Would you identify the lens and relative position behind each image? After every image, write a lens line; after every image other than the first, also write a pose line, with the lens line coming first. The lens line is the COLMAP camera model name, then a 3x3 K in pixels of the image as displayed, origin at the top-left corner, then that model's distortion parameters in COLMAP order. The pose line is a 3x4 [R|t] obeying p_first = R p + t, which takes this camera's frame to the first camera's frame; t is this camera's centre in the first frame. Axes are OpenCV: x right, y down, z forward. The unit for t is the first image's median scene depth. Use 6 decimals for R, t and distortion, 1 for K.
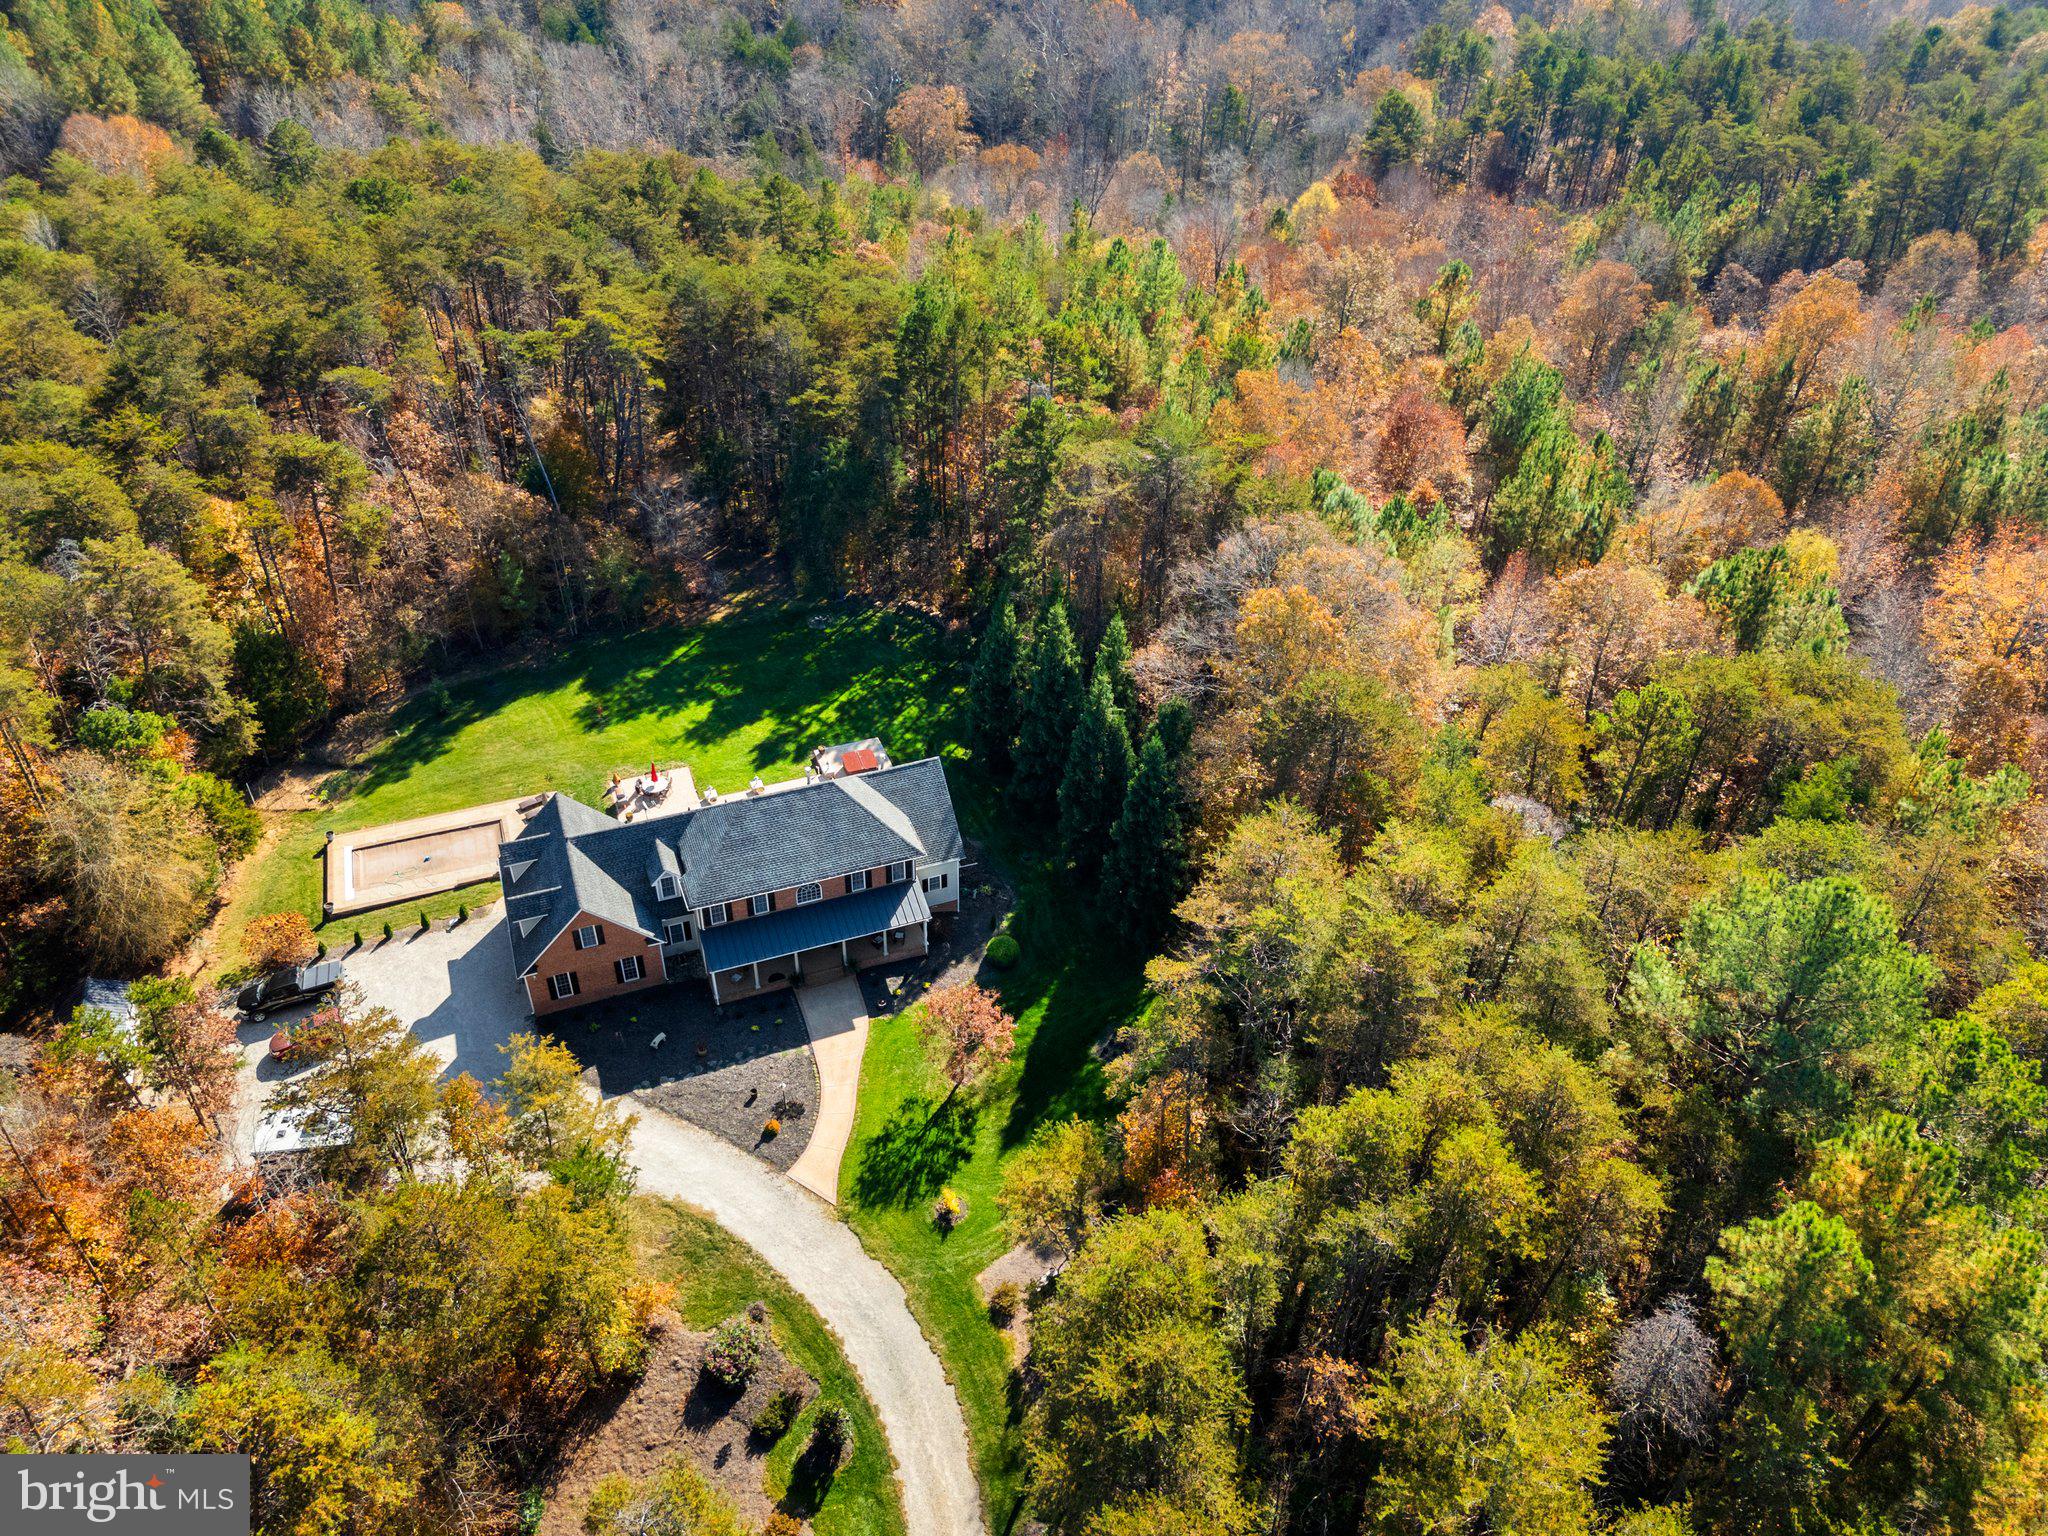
lens RADIAL K [[1501.8, 0, 1026.7], [0, 1501.8, 763.8], [0, 0, 1]] dist [0.068400, -0.058472]
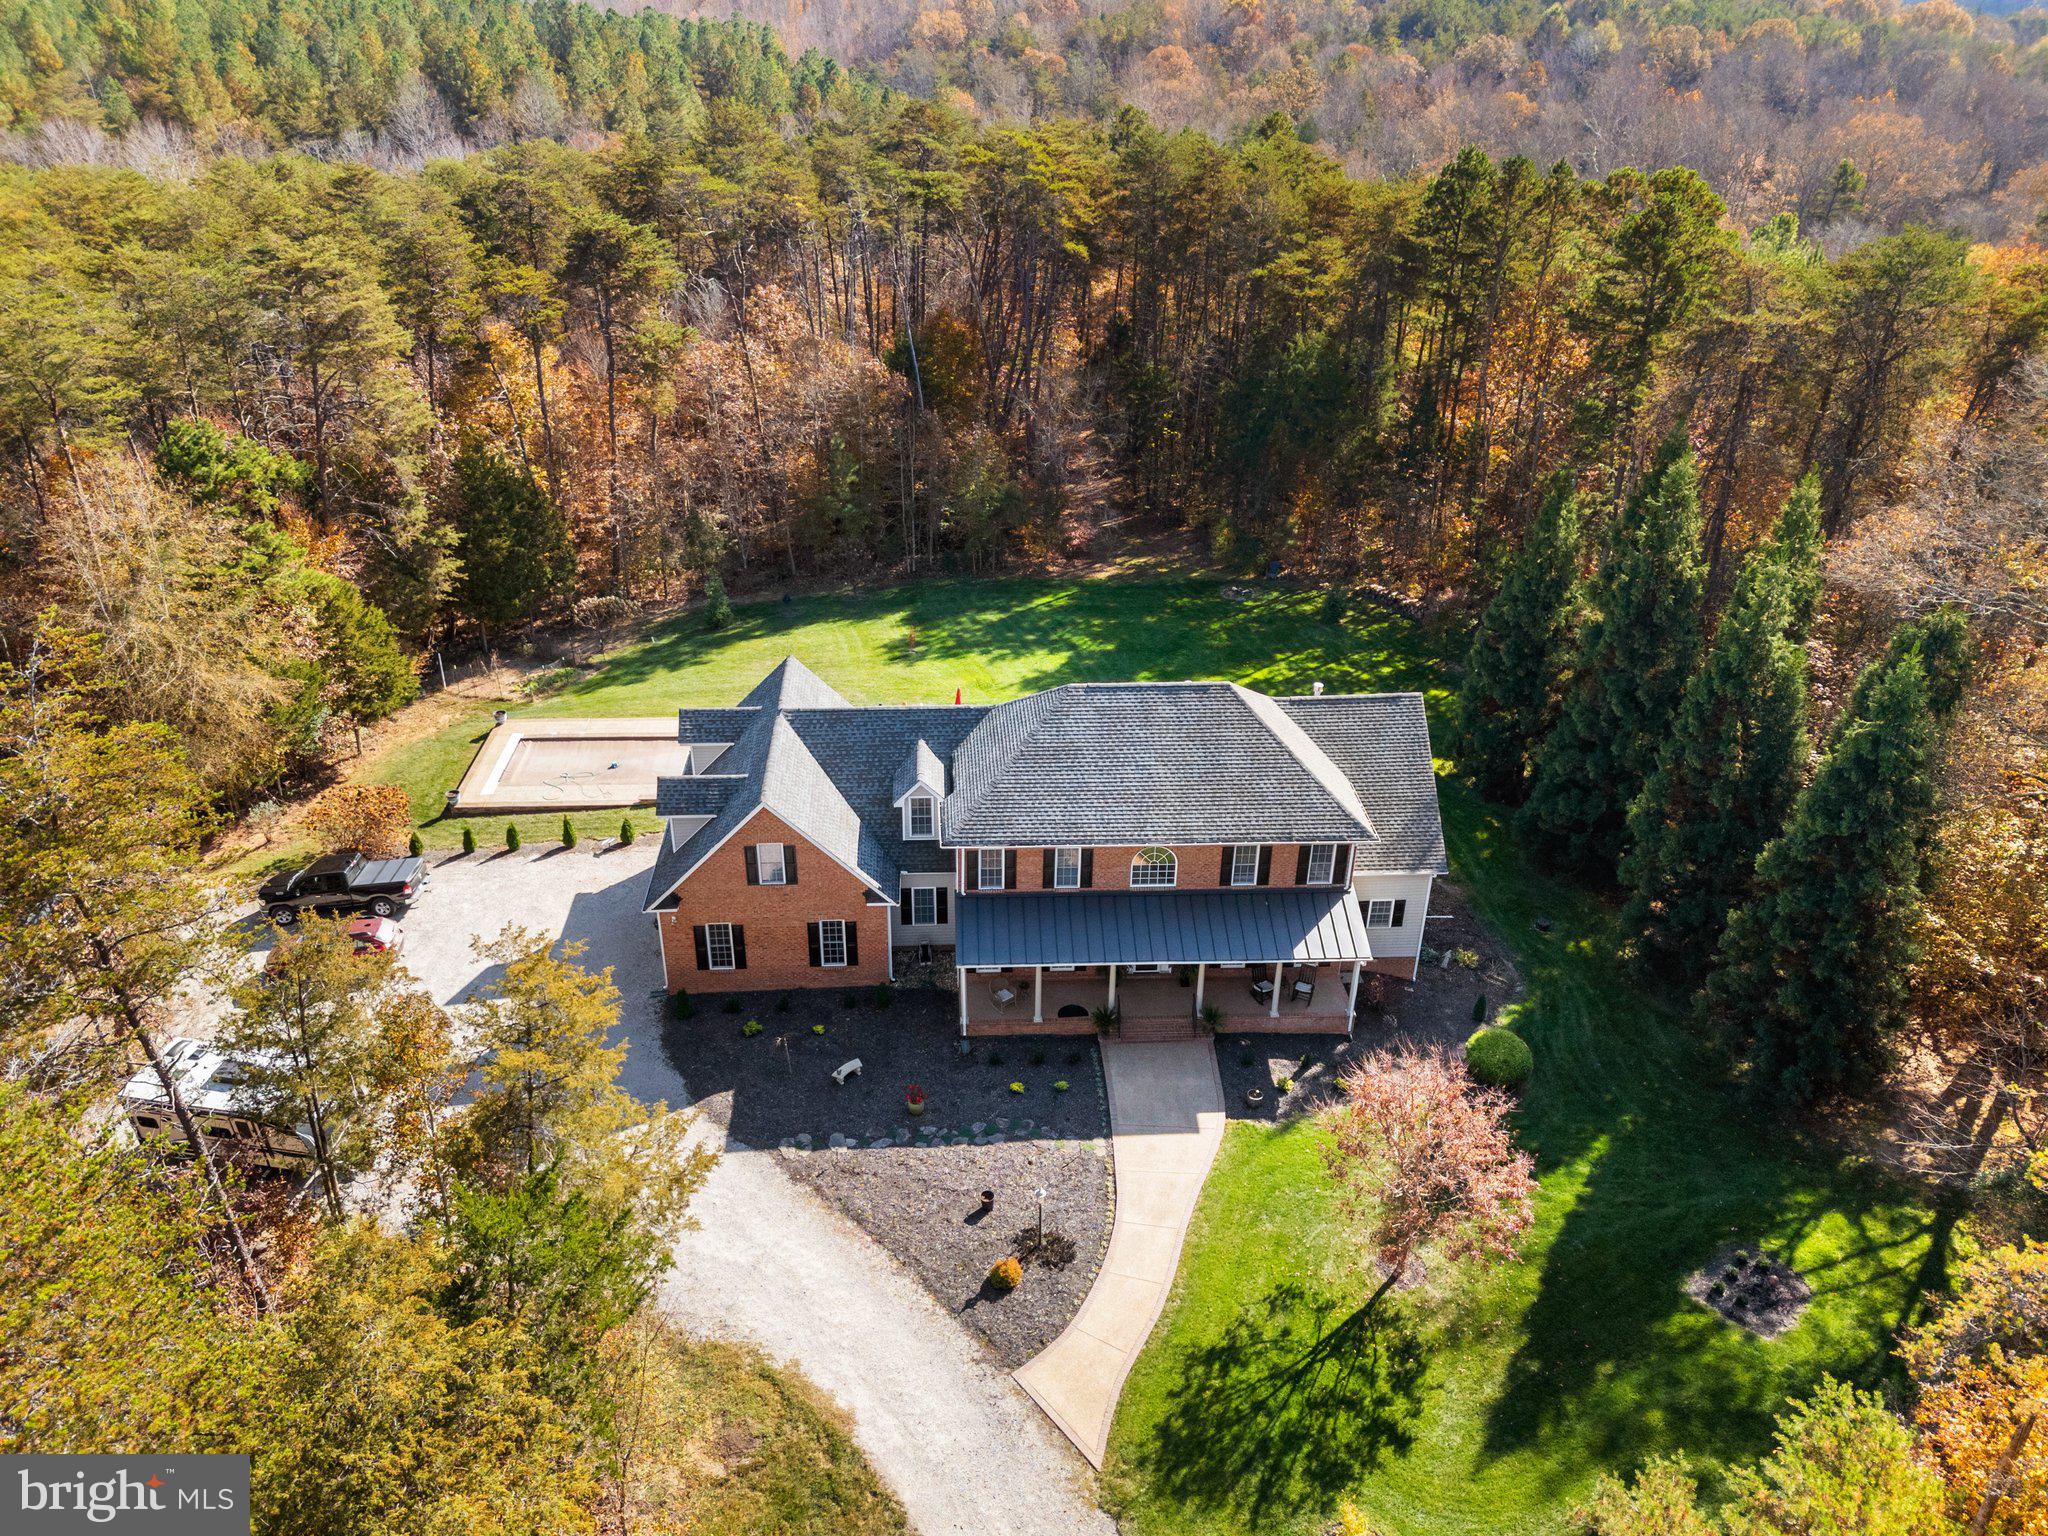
lens RADIAL K [[1501.8, 0, 1026.7], [0, 1501.8, 763.8], [0, 0, 1]] dist [0.068400, -0.058472]
pose [[0.952917, 0.140920, -0.268498, -0.049696], [-0.180821, 0.974875, -0.130086, 0.134790], [0.243421, 0.172511, 0.954456, 0.476756]]
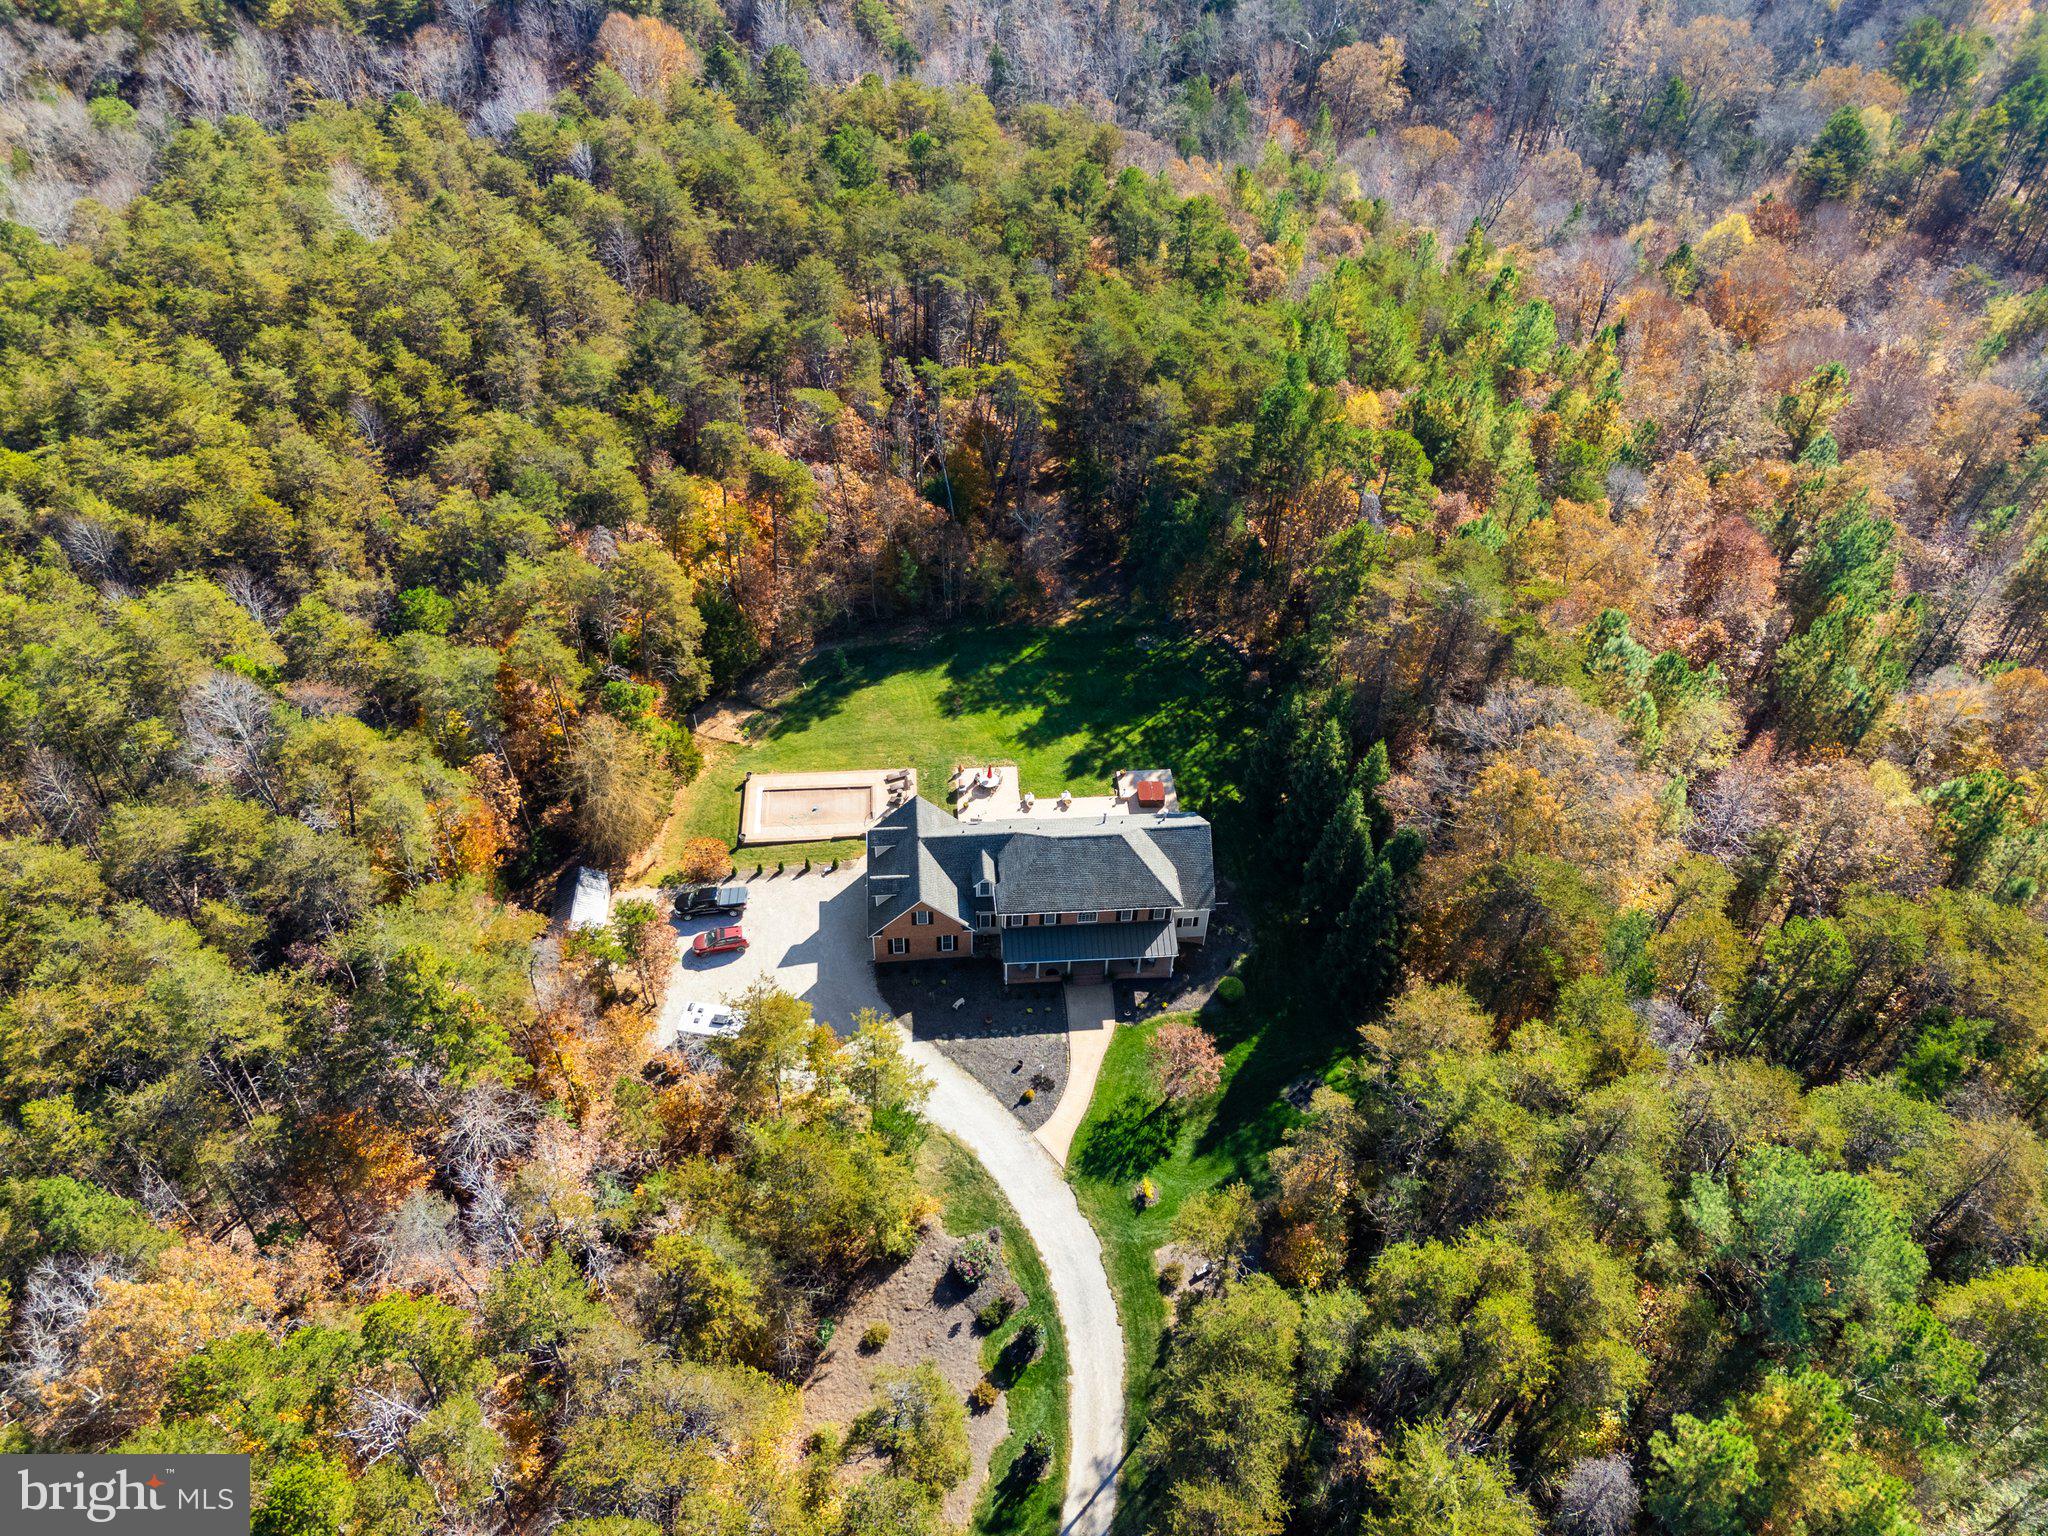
lens RADIAL K [[1501.8, 0, 1026.7], [0, 1501.8, 763.8], [0, 0, 1]] dist [0.068400, -0.058472]
pose [[0.960764, 0.200021, -0.192155, 0.025450], [-0.174823, 0.974547, 0.140339, -0.220935], [0.215335, -0.101240, 0.971278, -0.250570]]
